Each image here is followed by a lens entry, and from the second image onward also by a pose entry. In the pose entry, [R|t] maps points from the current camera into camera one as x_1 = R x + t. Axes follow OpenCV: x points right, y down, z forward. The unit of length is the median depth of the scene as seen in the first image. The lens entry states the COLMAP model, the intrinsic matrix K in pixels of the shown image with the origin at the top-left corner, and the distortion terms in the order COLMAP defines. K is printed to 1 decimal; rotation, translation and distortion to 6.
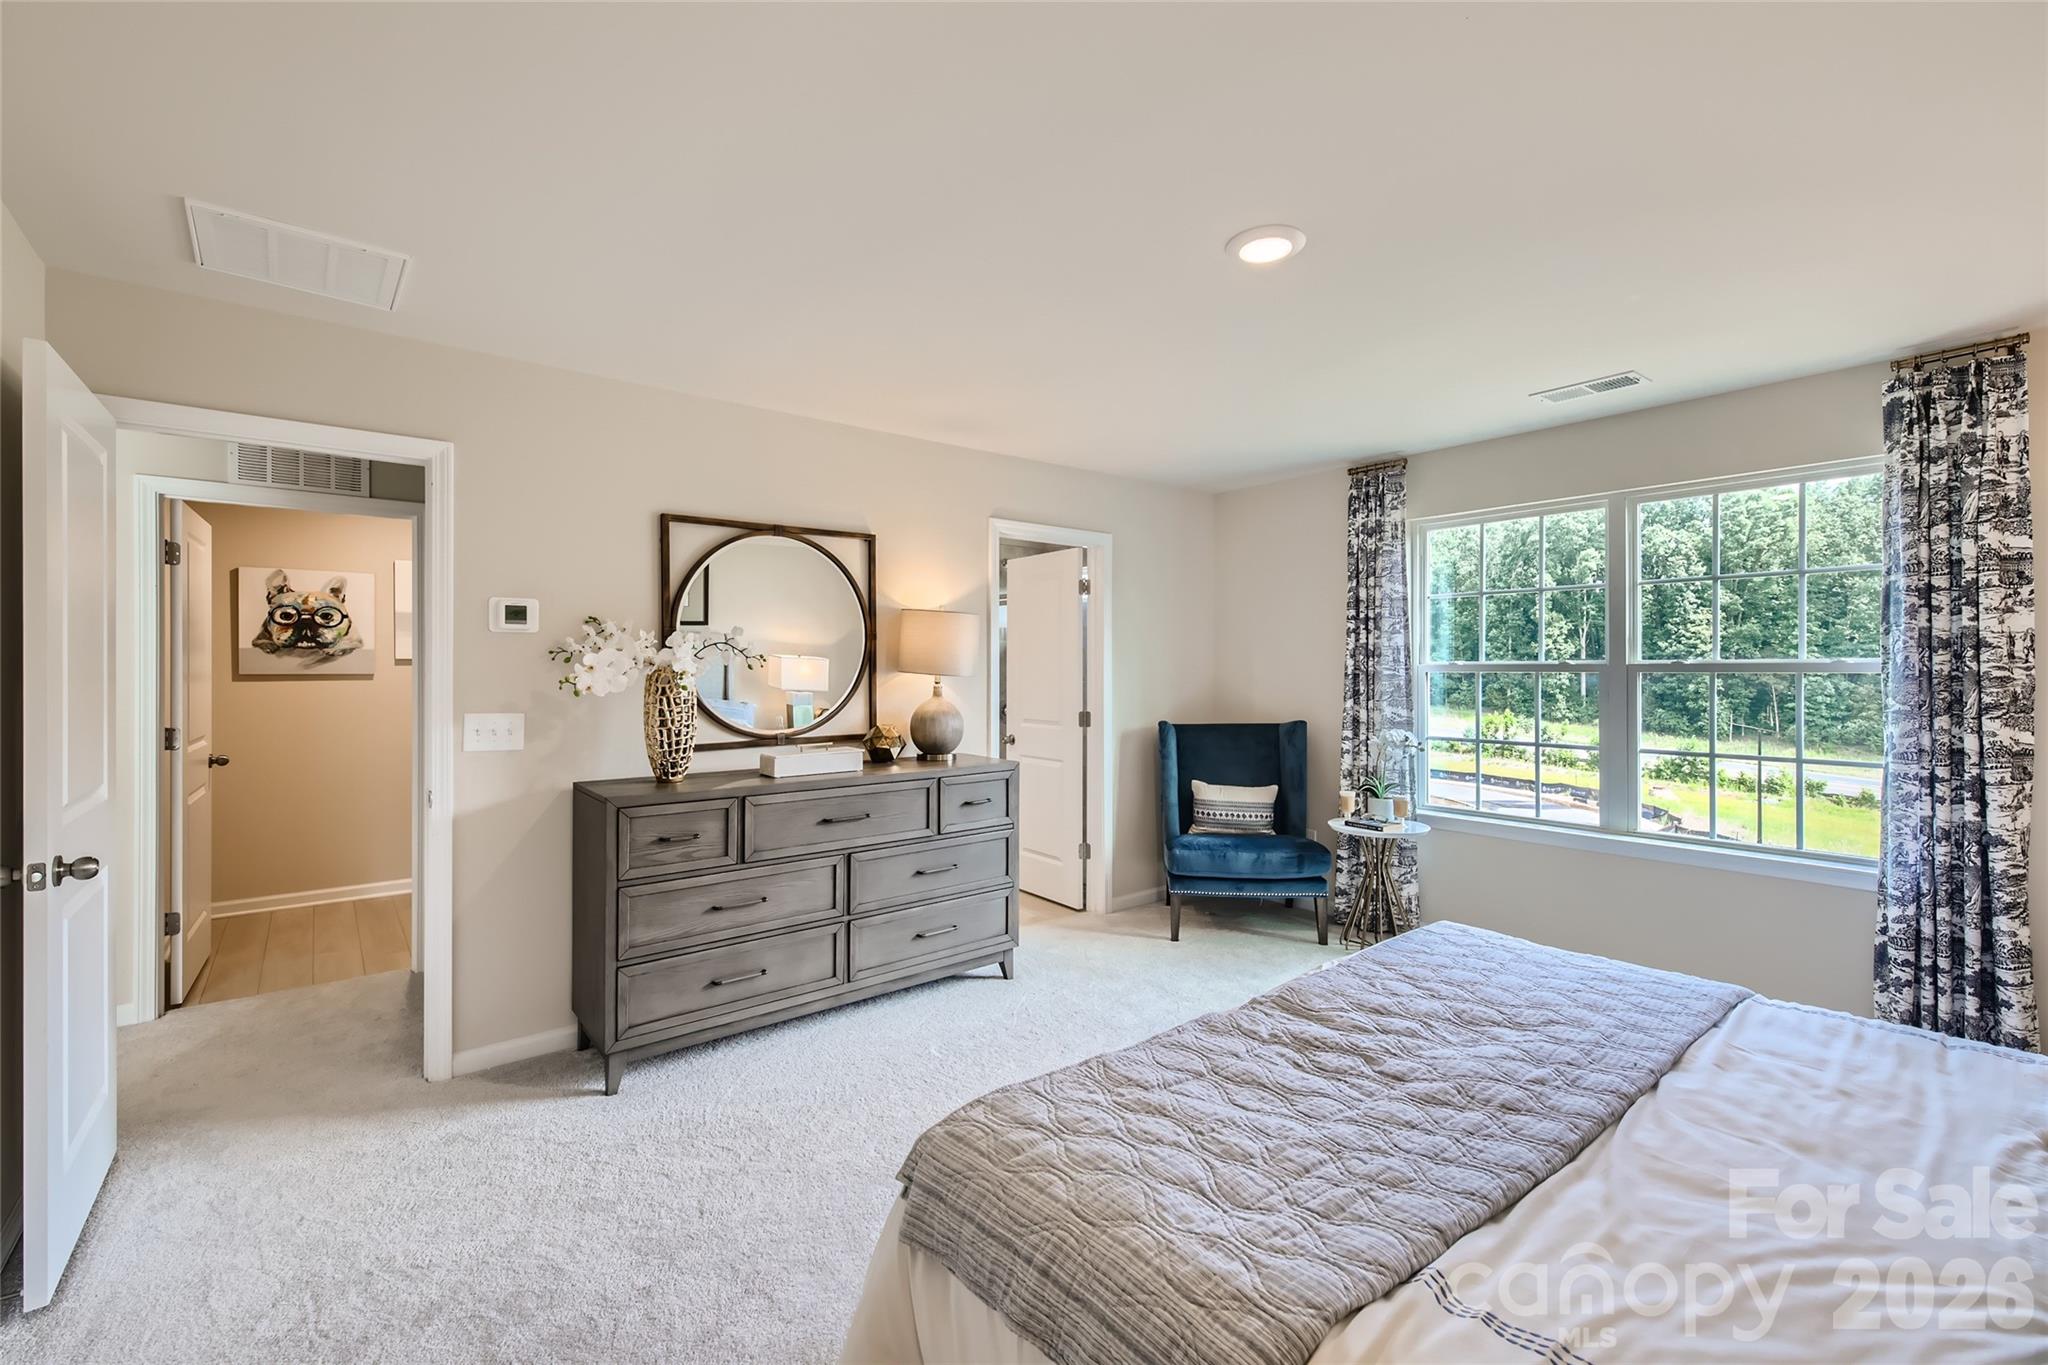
lens RADIAL K [[881.5, 0, 1020.6], [0, 881.5, 671.6], [0, 0, 1]] dist [0.002928, -0.000278]
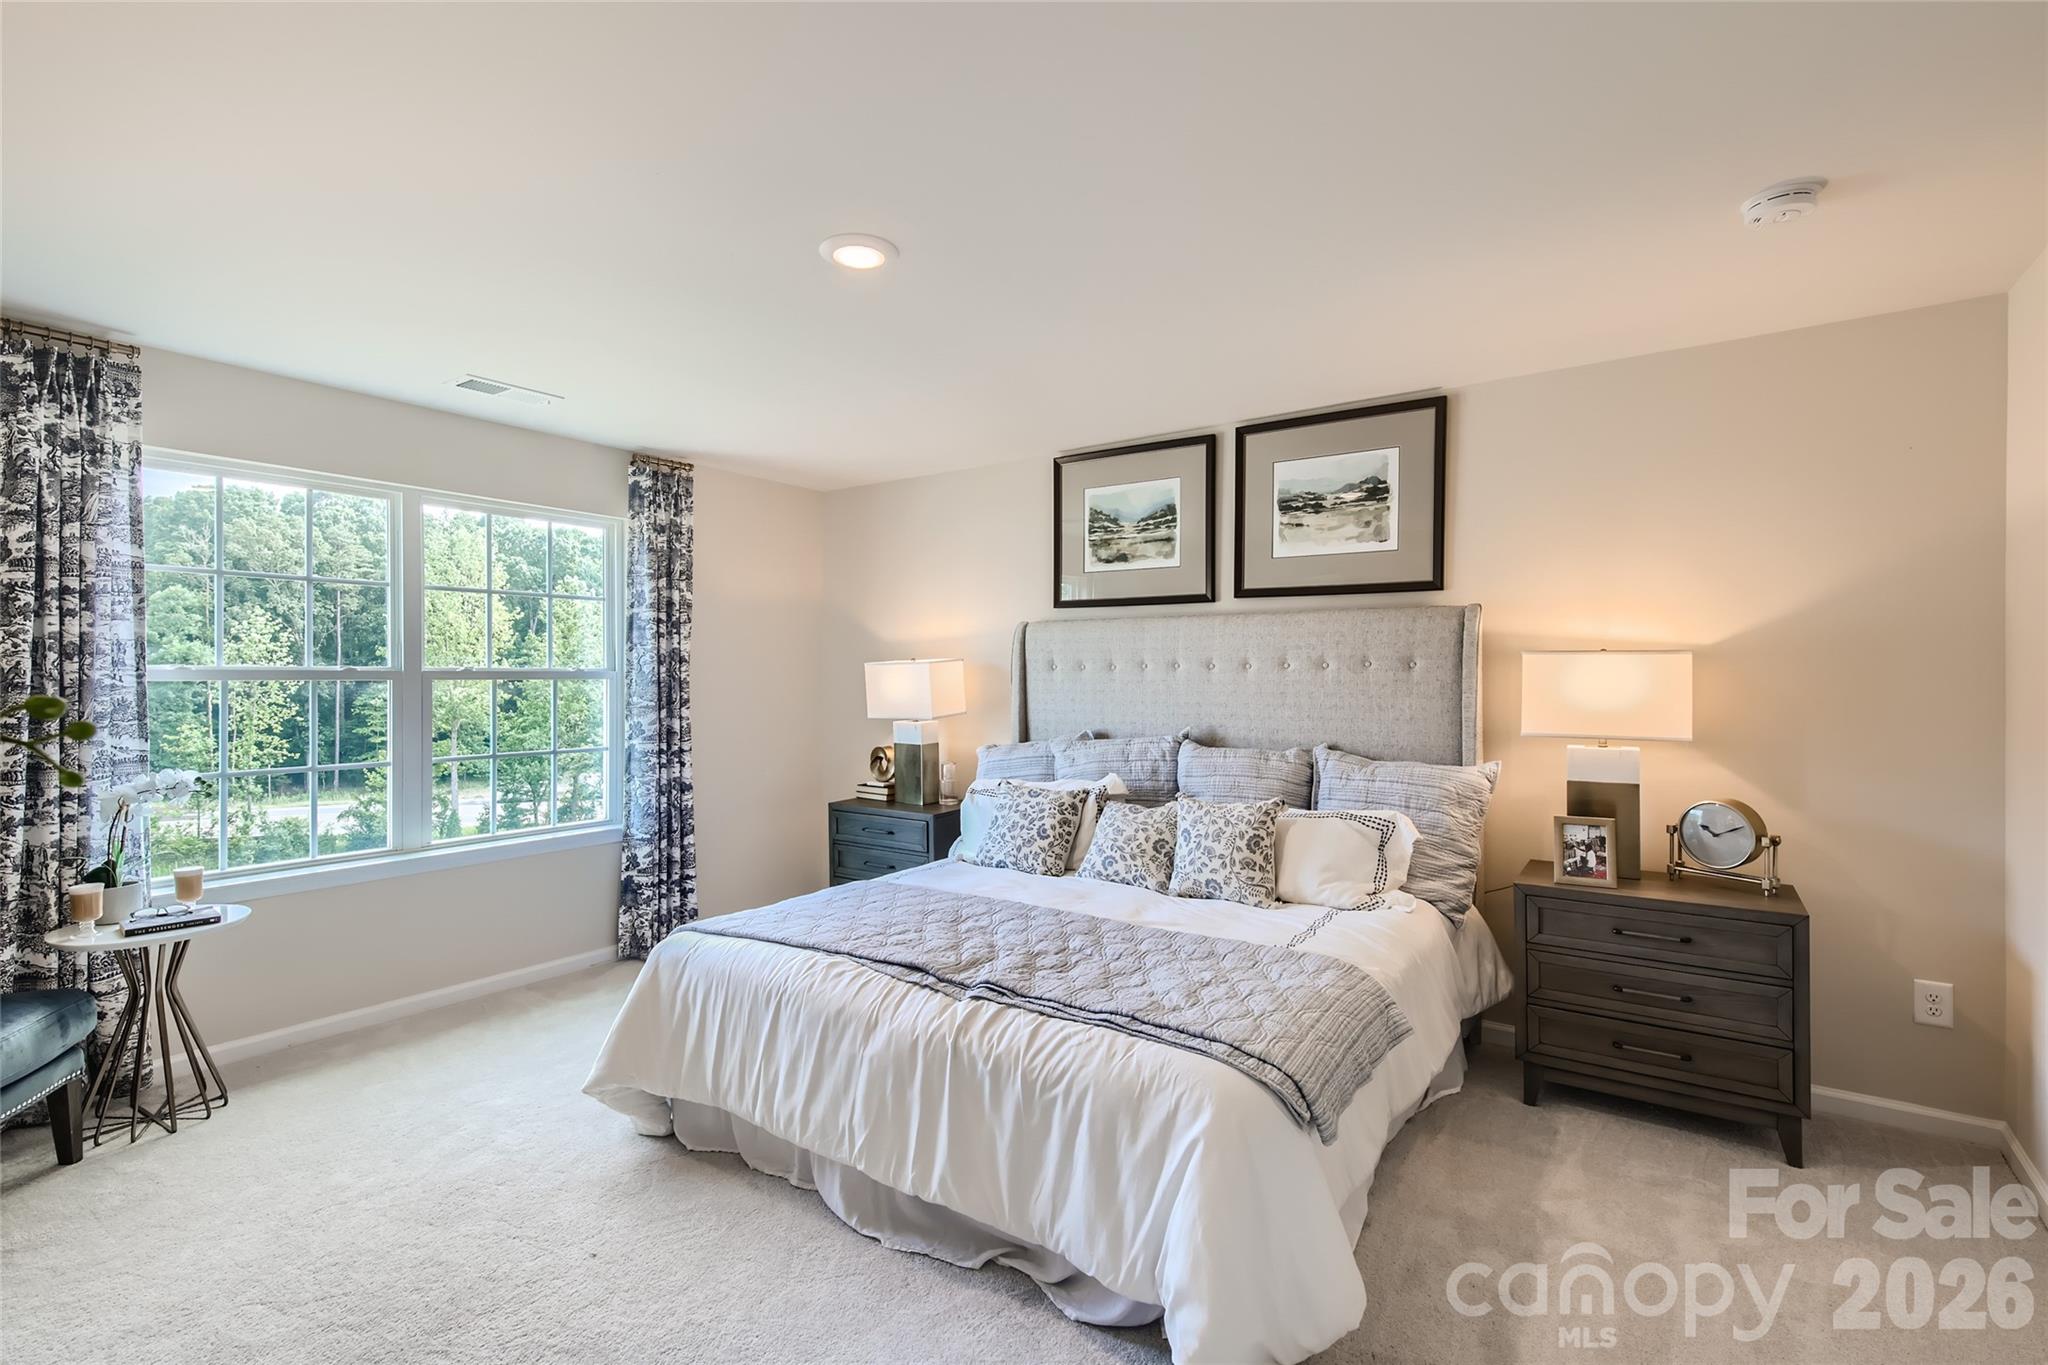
lens RADIAL K [[941.0, 0, 1019.6], [0, 941.0, 684.2], [0, 0, 1]] dist [0.030203, -0.000027]
pose [[-0.280399, -0.010048, 0.959831, -0.609099], [0.000757, 0.999943, 0.010689, -0.006038], [-0.959883, 0.003724, -0.280375, 0.847271]]
